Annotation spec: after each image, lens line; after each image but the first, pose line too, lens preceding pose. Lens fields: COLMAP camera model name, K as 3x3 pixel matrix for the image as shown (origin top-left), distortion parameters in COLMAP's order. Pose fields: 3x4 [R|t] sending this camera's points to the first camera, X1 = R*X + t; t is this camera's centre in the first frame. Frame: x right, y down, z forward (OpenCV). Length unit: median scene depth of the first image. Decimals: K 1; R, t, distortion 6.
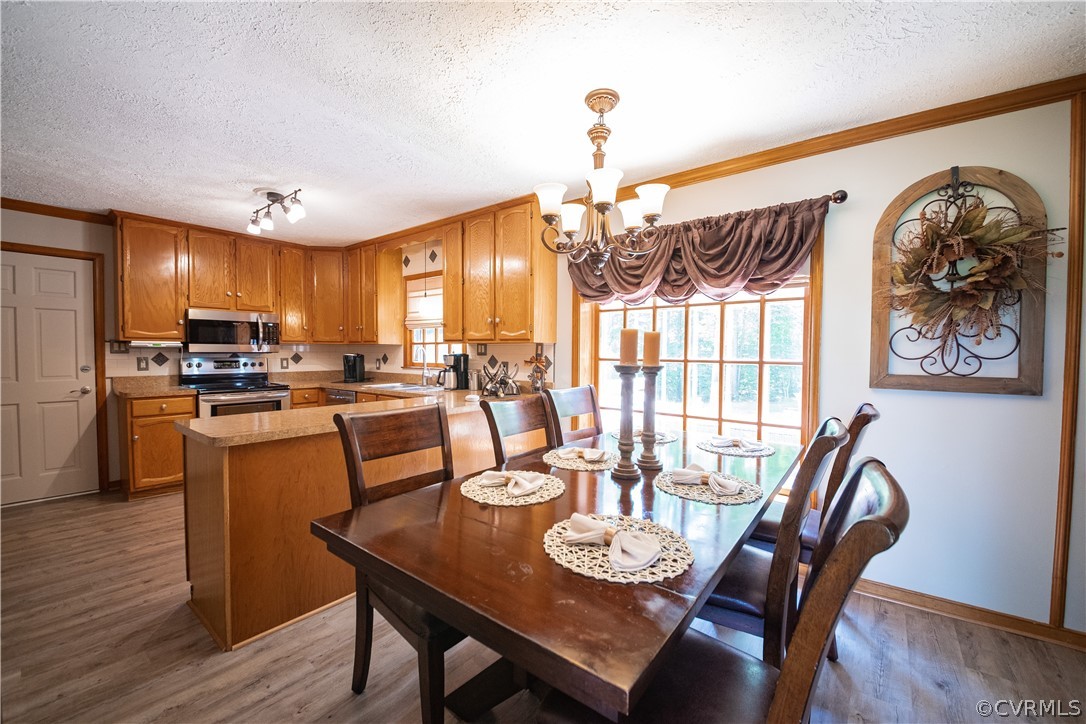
lens RADIAL K [[429.2, 0, 545.9], [0, 429.2, 365.9], [0, 0, 1]] dist [0.025415, -0.024492]
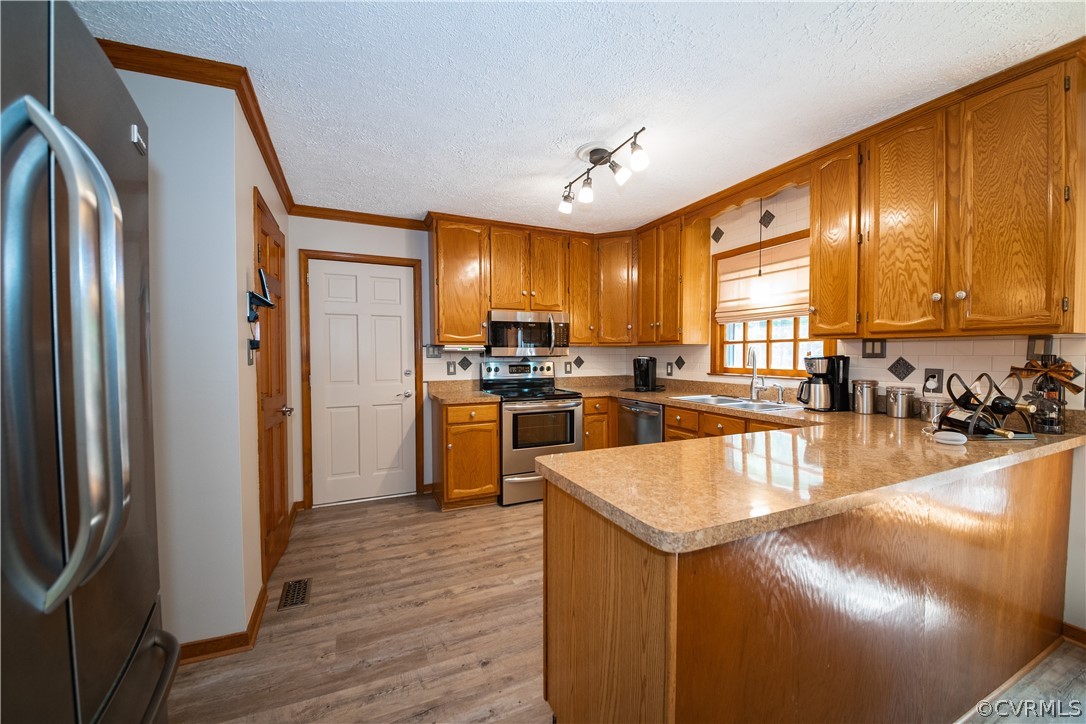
lens RADIAL K [[429.2, 0, 545.9], [0, 429.2, 365.9], [0, 0, 1]] dist [0.025415, -0.024492]
pose [[0.887088, 0.003543, -0.461587, -0.291261], [-0.005441, 0.999981, -0.002780, -0.008720], [0.461568, 0.004977, 0.887091, 0.224637]]
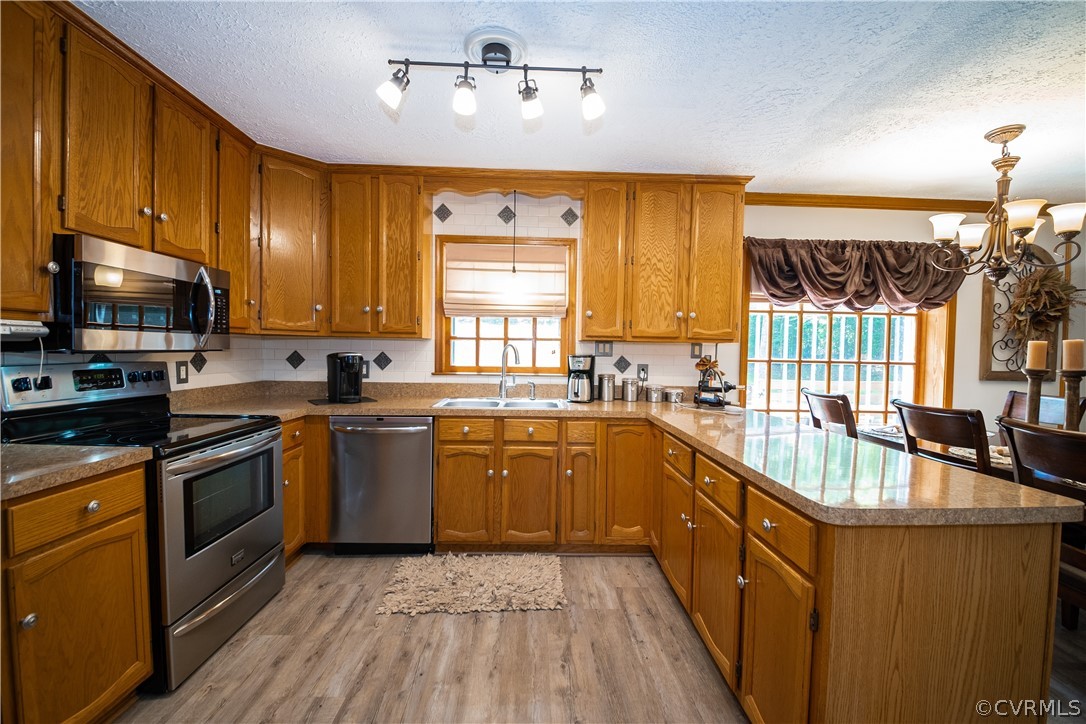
lens RADIAL K [[438.8, 0, 549.3], [0, 438.8, 364.8], [0, 0, 1]] dist [0.024000, -0.027039]
pose [[0.767472, -0.015242, 0.640901, -0.767682], [0.009880, 0.999880, 0.011948, -0.019967], [-0.641006, -0.002837, 0.767531, 0.457226]]
